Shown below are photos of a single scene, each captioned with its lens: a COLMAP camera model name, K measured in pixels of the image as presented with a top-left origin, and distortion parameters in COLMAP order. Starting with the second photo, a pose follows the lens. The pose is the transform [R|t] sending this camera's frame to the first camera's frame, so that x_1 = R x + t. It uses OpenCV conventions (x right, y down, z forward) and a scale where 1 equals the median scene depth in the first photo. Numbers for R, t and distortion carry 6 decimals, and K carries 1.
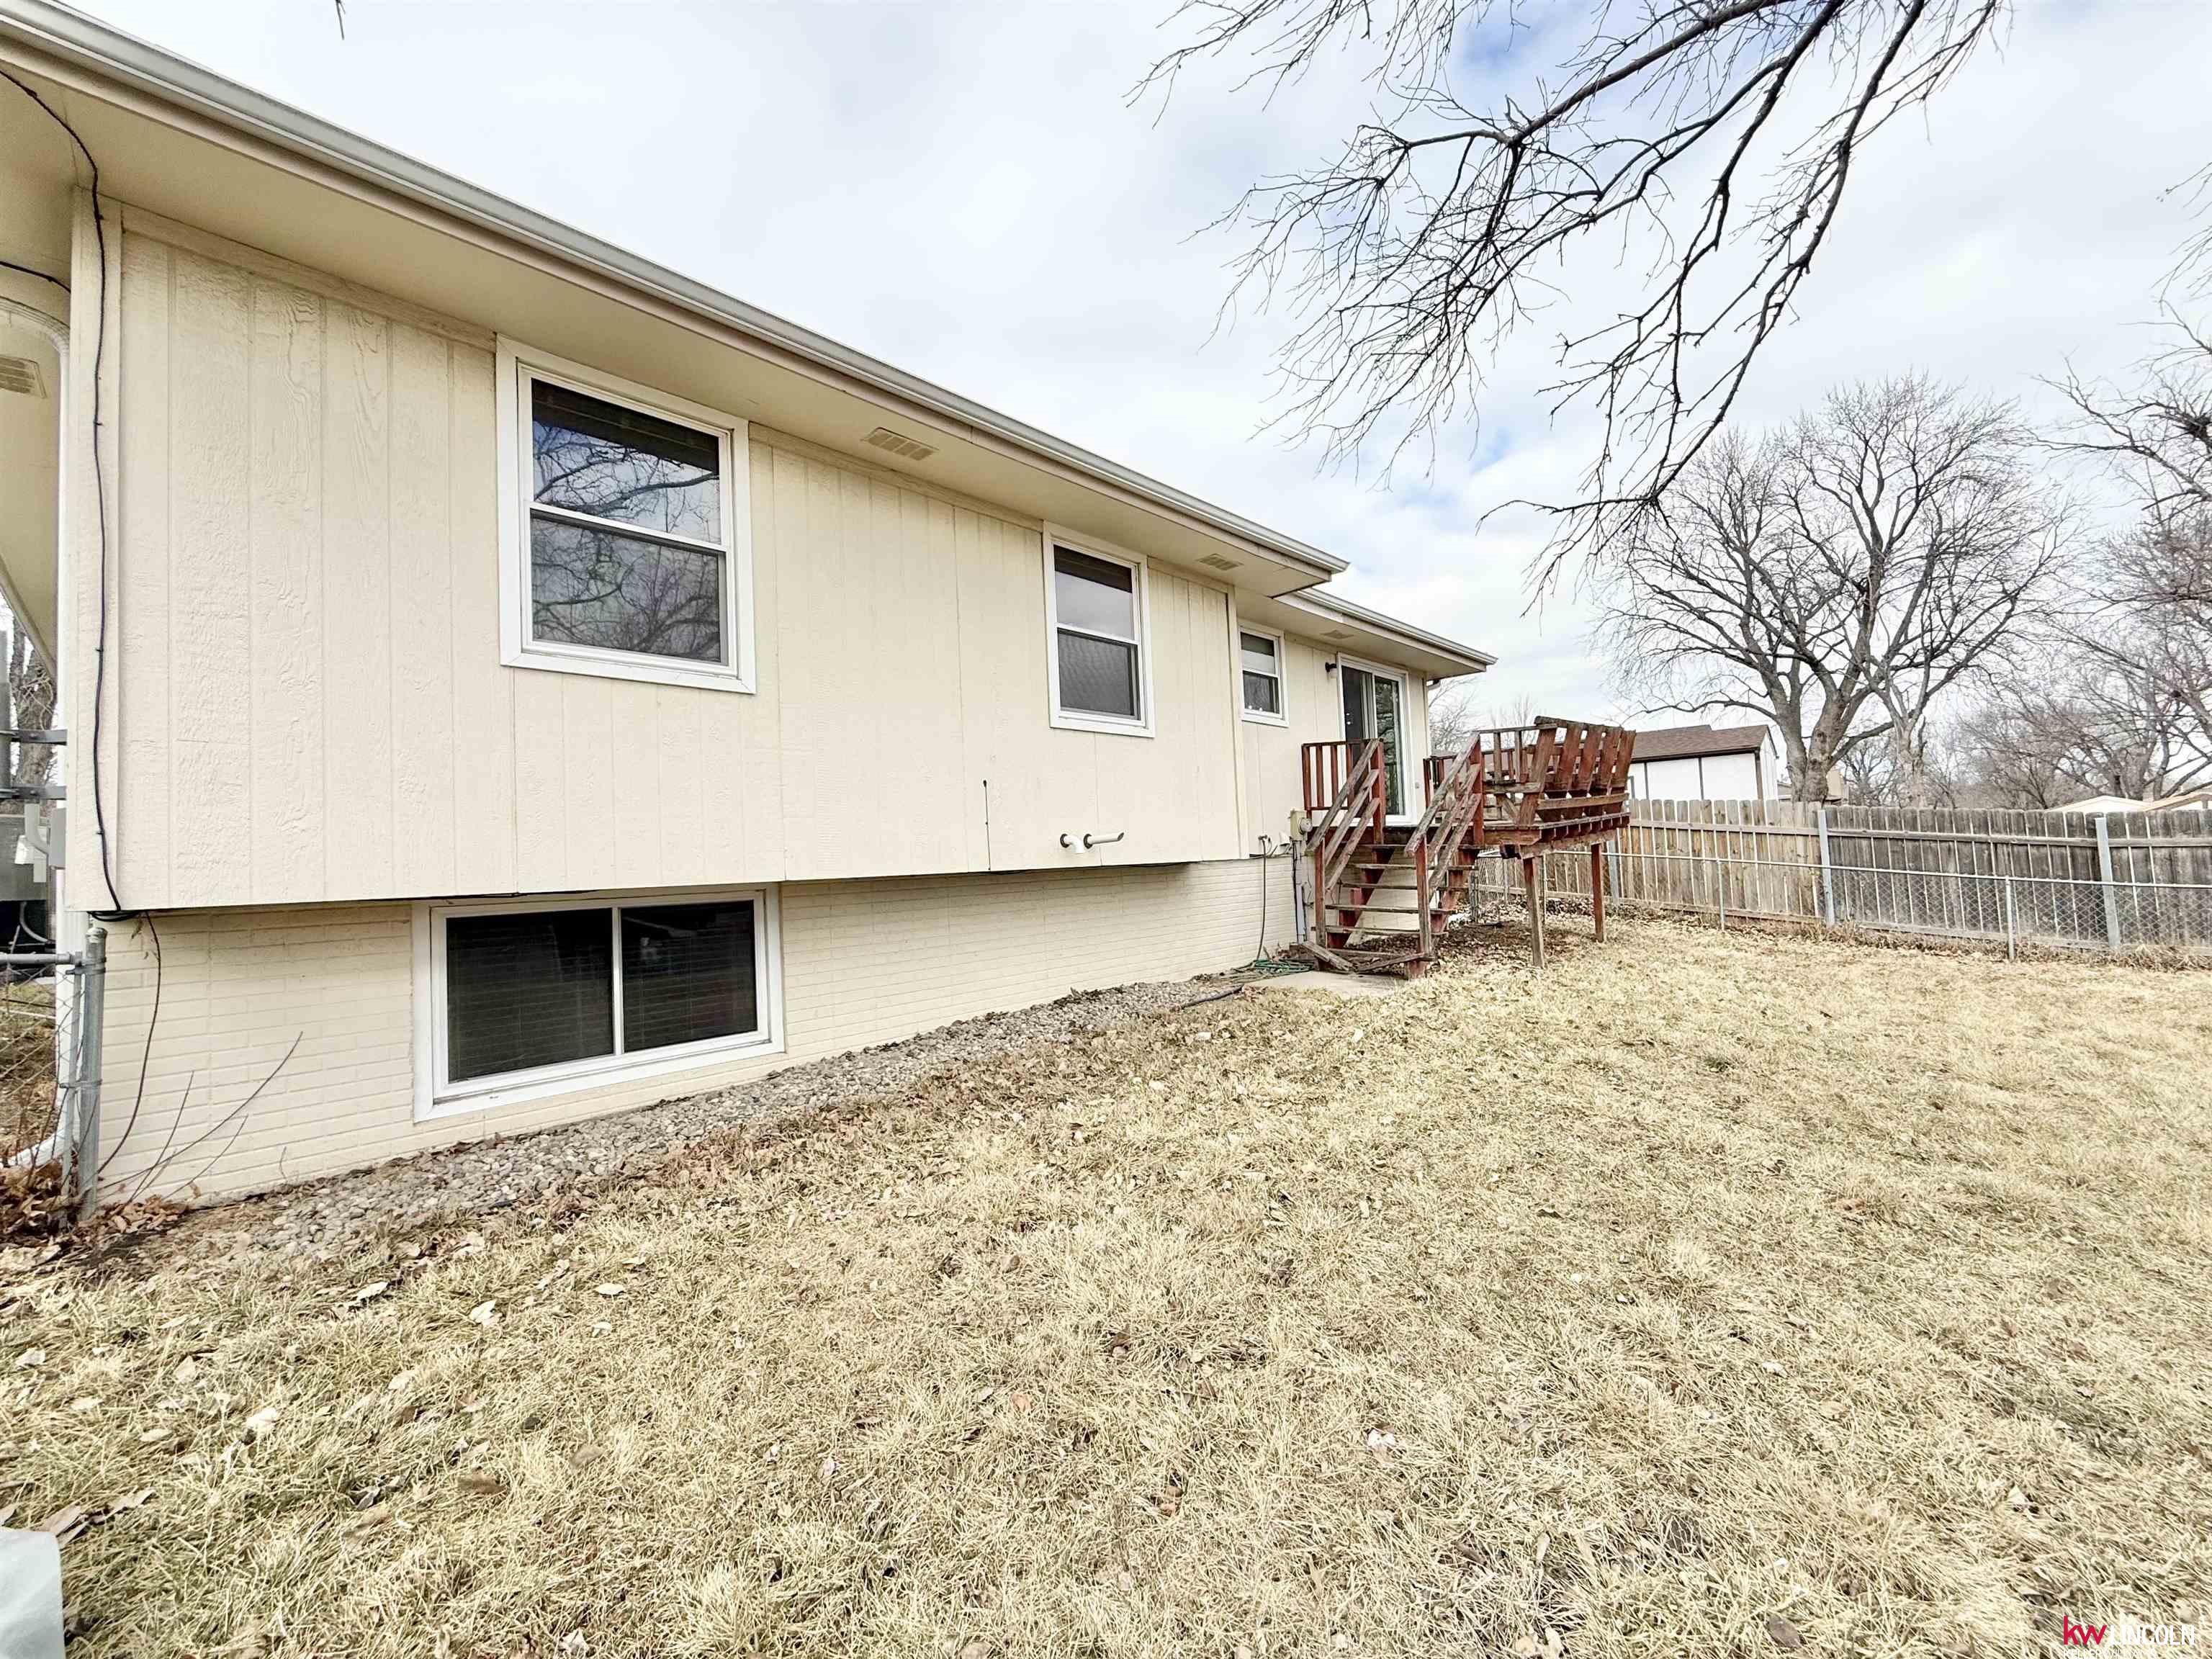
lens RADIAL K [[880.5, 0, 1104.8], [0, 880.5, 825.9], [0, 0, 1]] dist [-0.000978, 0.000264]
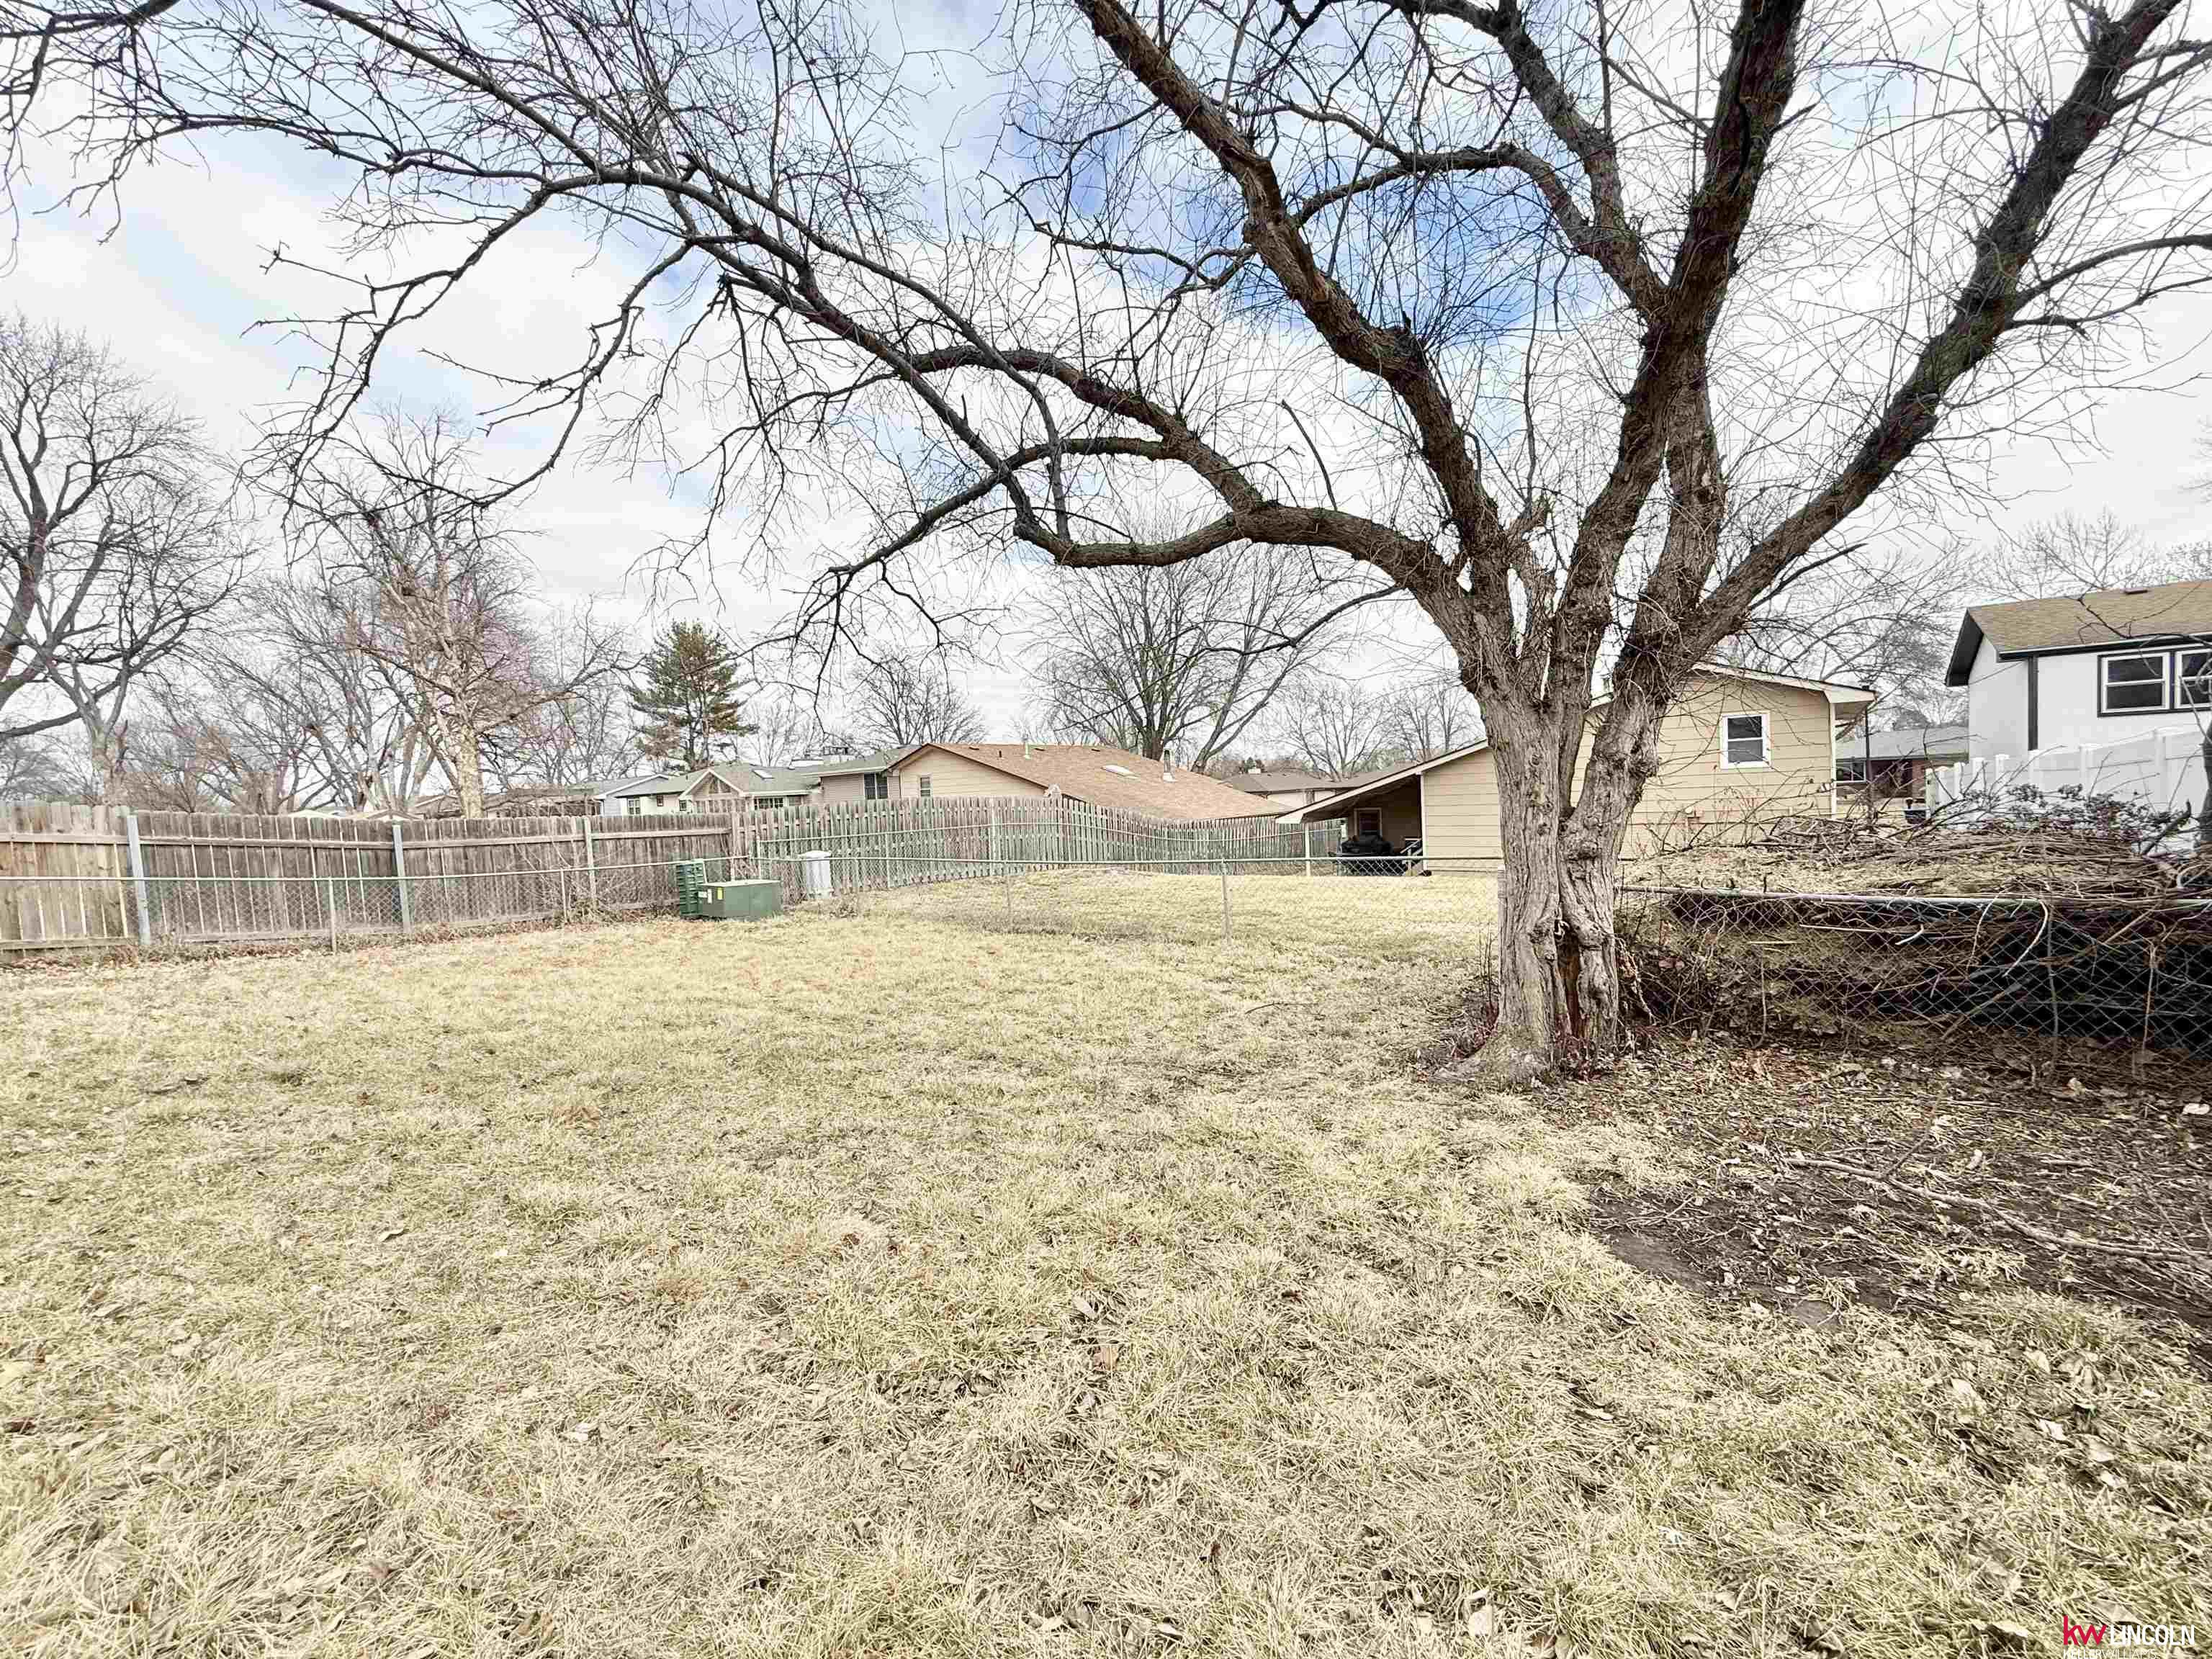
lens RADIAL K [[880.5, 0, 1104.8], [0, 880.5, 825.9], [0, 0, 1]] dist [-0.000978, 0.000264]
pose [[-0.079912, 0.006839, 0.996778, -0.159650], [0.011067, 0.999921, -0.005973, 0.009715], [-0.996740, 0.010554, -0.079981, 0.111652]]
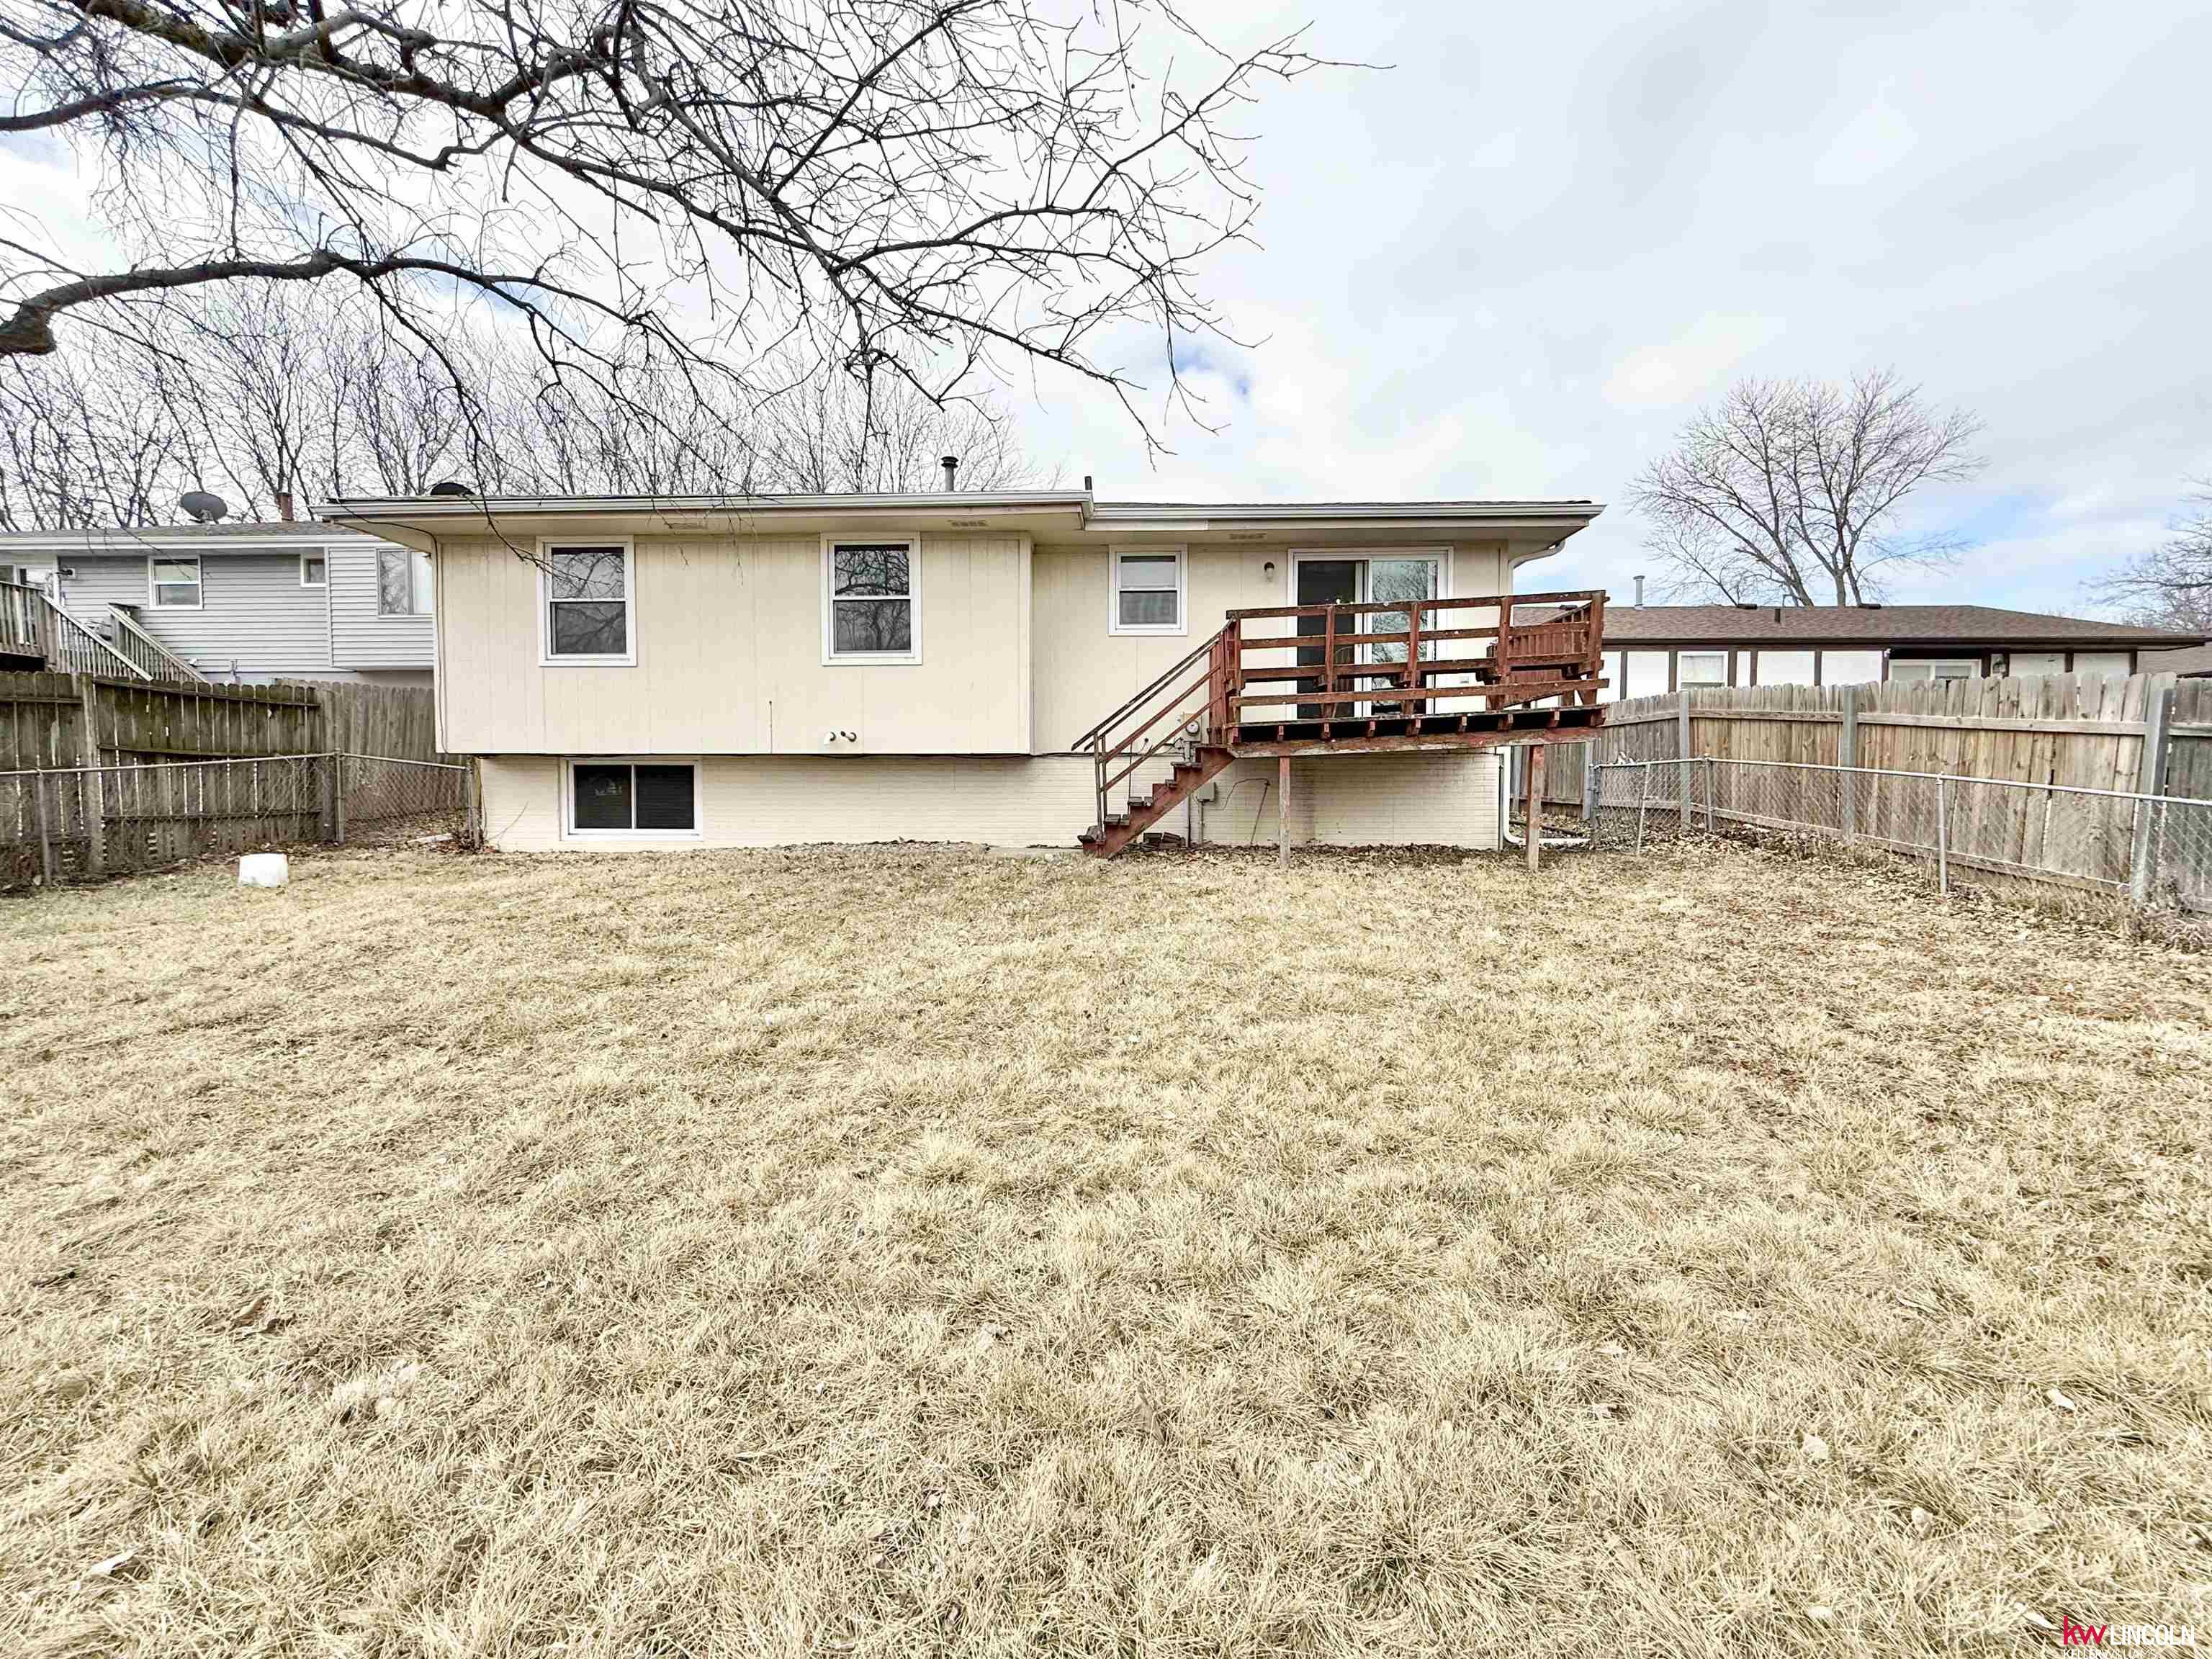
lens RADIAL K [[880.5, 0, 1104.8], [0, 880.5, 825.9], [0, 0, 1]] dist [-0.000978, 0.000264]
pose [[0.670295, 0.070330, -0.738755, 0.885535], [0.000968, 0.995415, 0.095643, 0.015483], [0.742094, -0.064824, 0.667154, 0.174608]]
